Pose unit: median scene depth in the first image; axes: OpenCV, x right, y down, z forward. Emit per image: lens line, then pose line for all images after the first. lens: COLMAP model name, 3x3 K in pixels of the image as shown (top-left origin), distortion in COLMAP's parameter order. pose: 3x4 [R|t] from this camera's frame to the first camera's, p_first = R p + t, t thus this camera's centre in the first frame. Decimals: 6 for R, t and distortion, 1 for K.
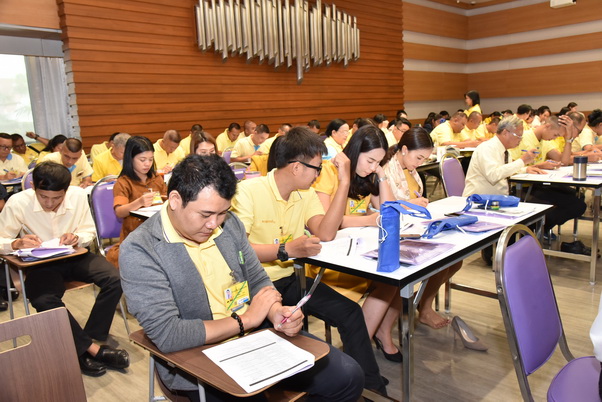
lens RADIAL K [[498.5, 0, 300.9], [0, 498.5, 201.9], [0, 0, 1]] dist [-0.031860, 0.012156]
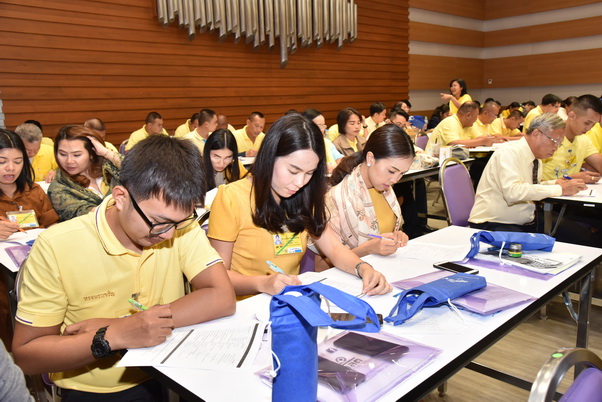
lens RADIAL K [[533.2, 0, 300.7], [0, 533.2, 203.0], [0, 0, 1]] dist [0.000949, 0.015730]
pose [[0.999895, 0.014153, -0.003247, 0.038552], [-0.014122, 0.999855, 0.009484, -0.017393], [0.003380, -0.009437, 0.999950, 0.104074]]
